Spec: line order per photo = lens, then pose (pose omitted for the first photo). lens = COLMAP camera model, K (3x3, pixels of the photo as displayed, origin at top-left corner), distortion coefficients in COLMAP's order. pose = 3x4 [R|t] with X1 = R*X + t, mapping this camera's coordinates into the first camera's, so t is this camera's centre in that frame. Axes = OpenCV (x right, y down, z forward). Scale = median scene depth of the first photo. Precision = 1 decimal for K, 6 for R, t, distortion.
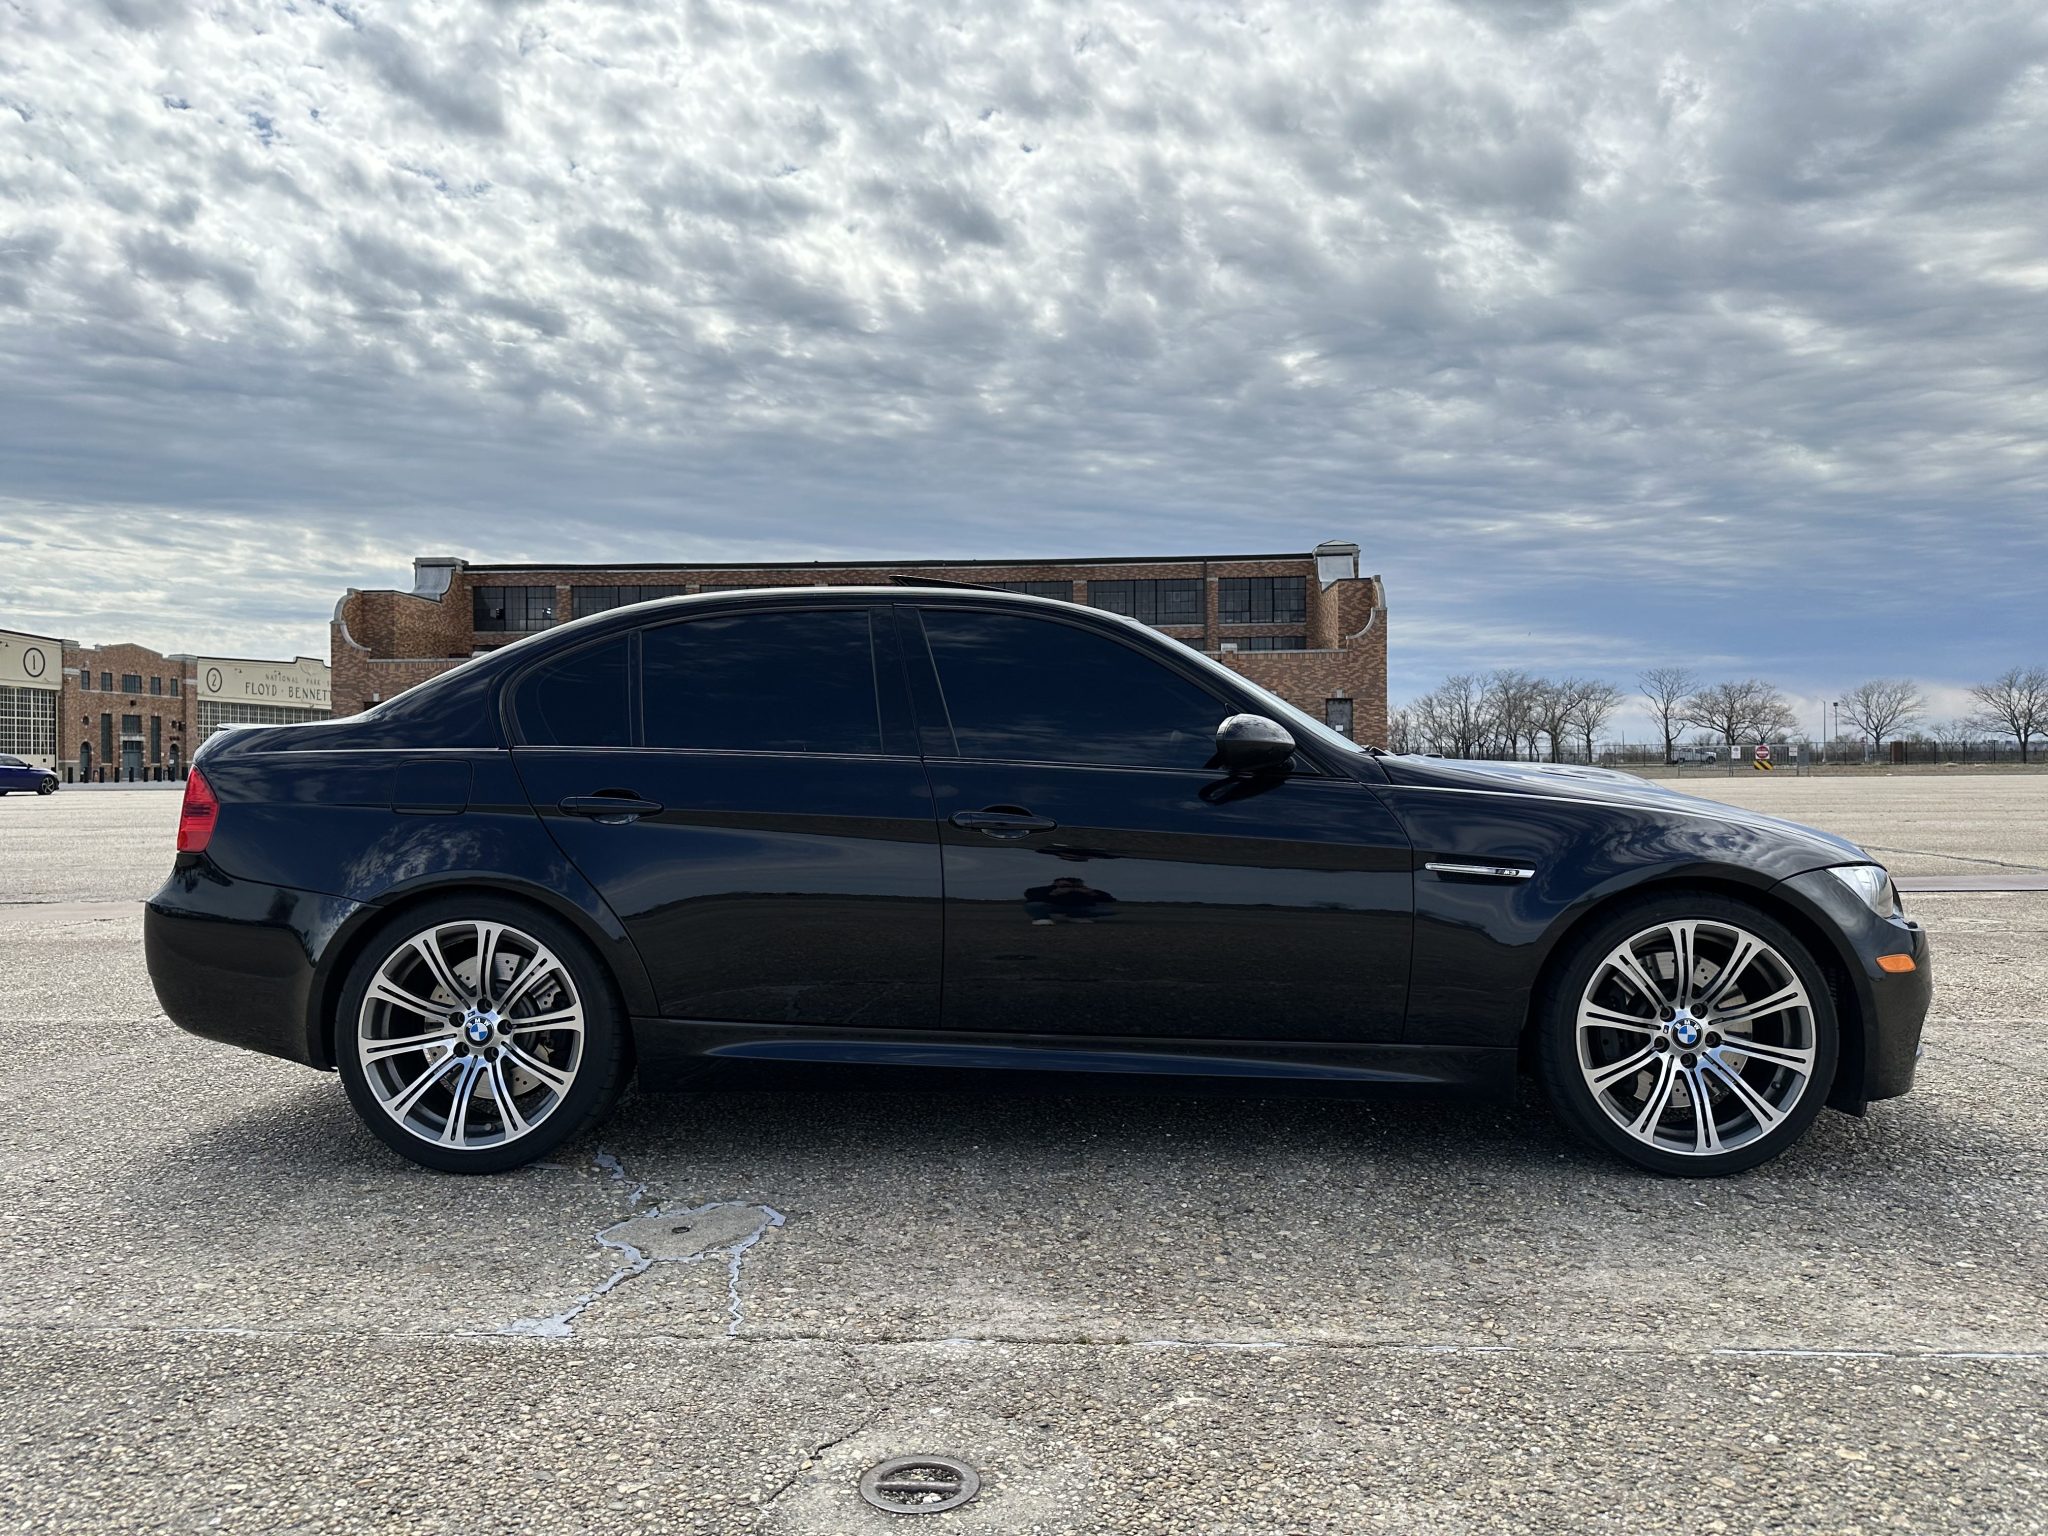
lens RADIAL K [[1396.9, 0, 1024.0], [0, 1396.9, 768.0], [0, 0, 1]] dist [0.040516, -0.052396]
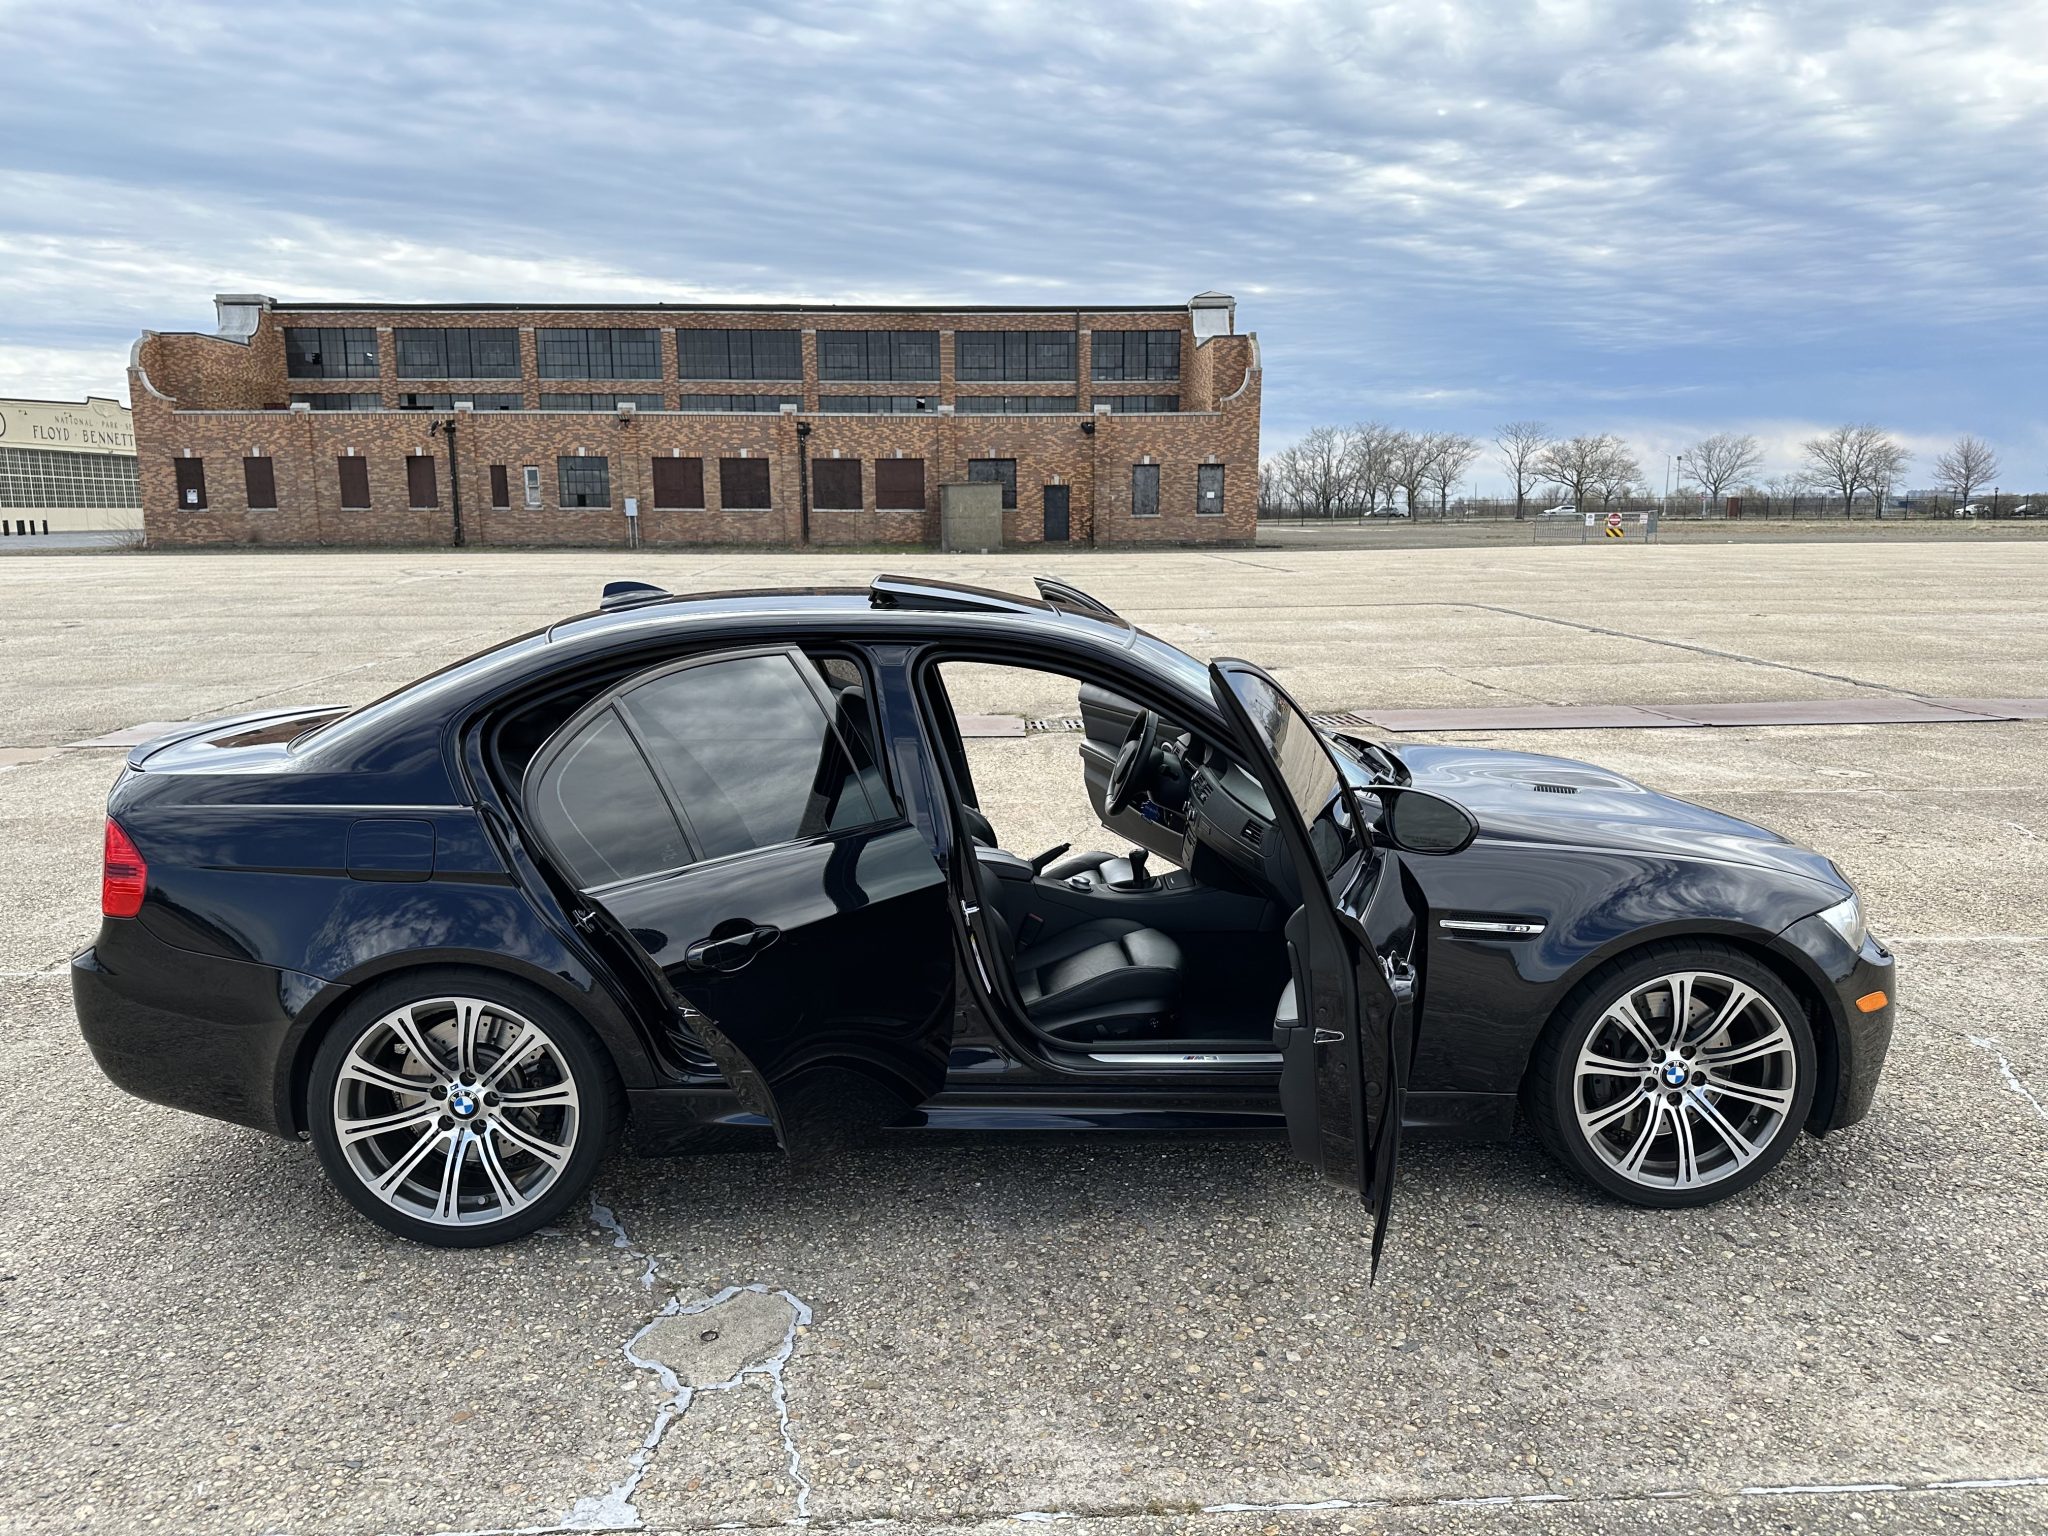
lens RADIAL K [[1401.8, 0, 1009.0], [0, 1401.8, 757.8], [0, 0, 1]] dist [0.018371, -0.021871]
pose [[0.995685, -0.012435, 0.091965, -0.104647], [-0.004208, 0.983913, 0.178599, -0.215879], [-0.092706, -0.178216, 0.979615, 0.073710]]
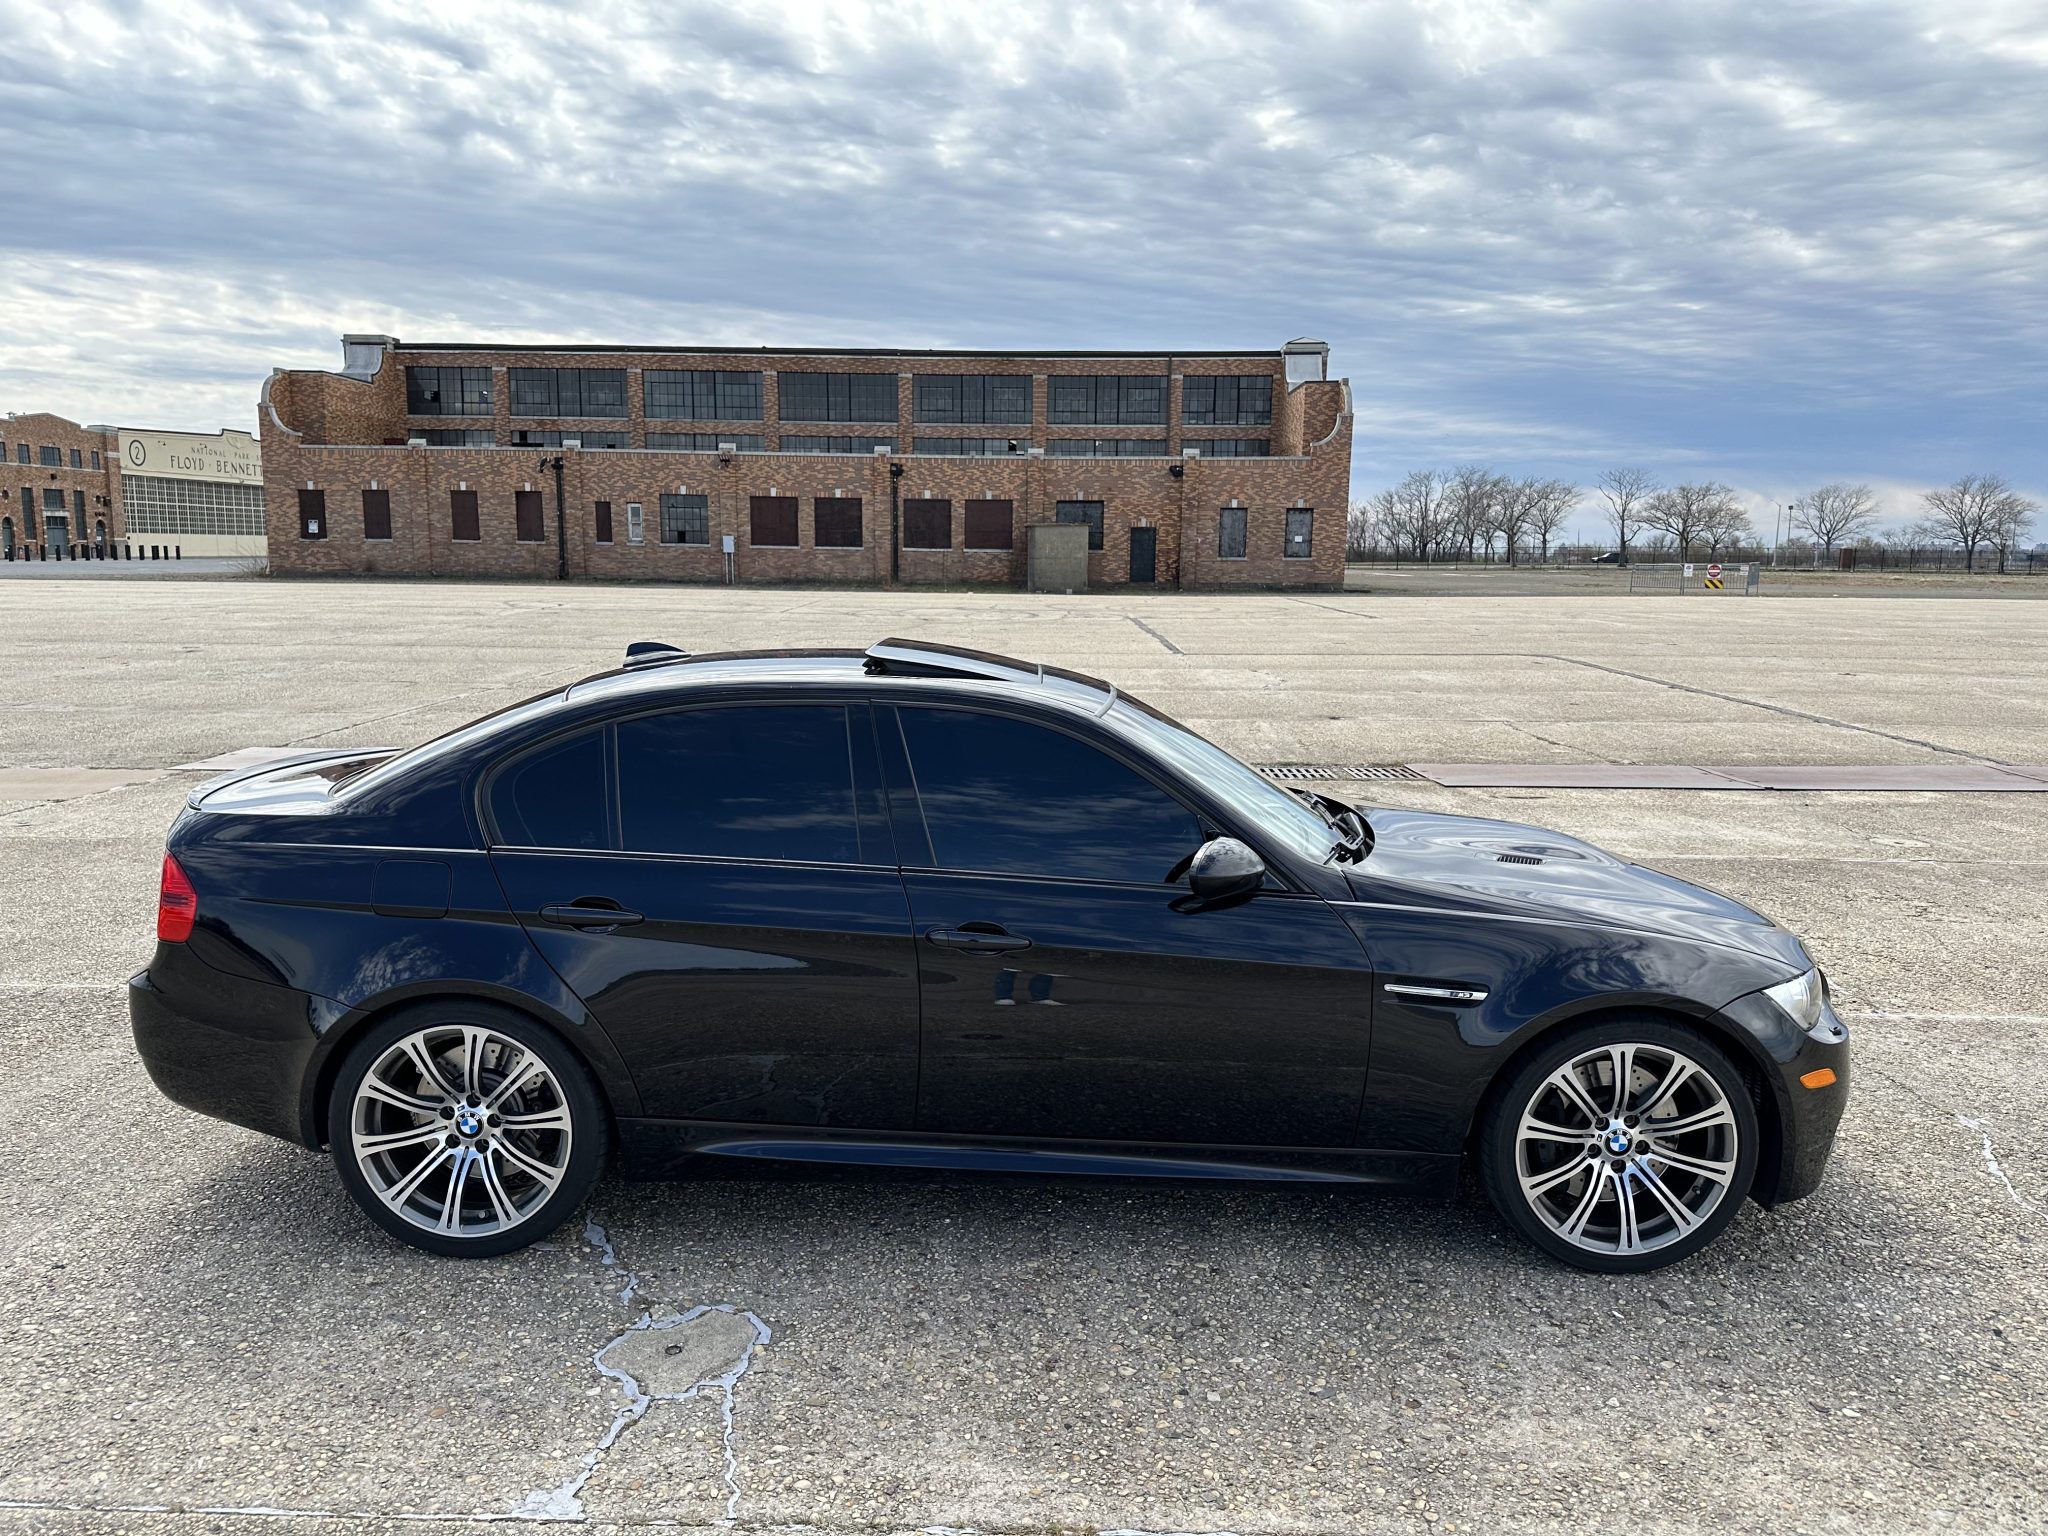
lens RADIAL K [[1403.9, 0, 1019.3], [0, 1403.9, 752.7], [0, 0, 1]] dist [0.018780, -0.022948]
pose [[0.999377, 0.014524, 0.032181, -0.020198], [-0.019212, 0.988422, 0.150511, -0.247640], [-0.029622, -0.151035, 0.988084, 0.004215]]
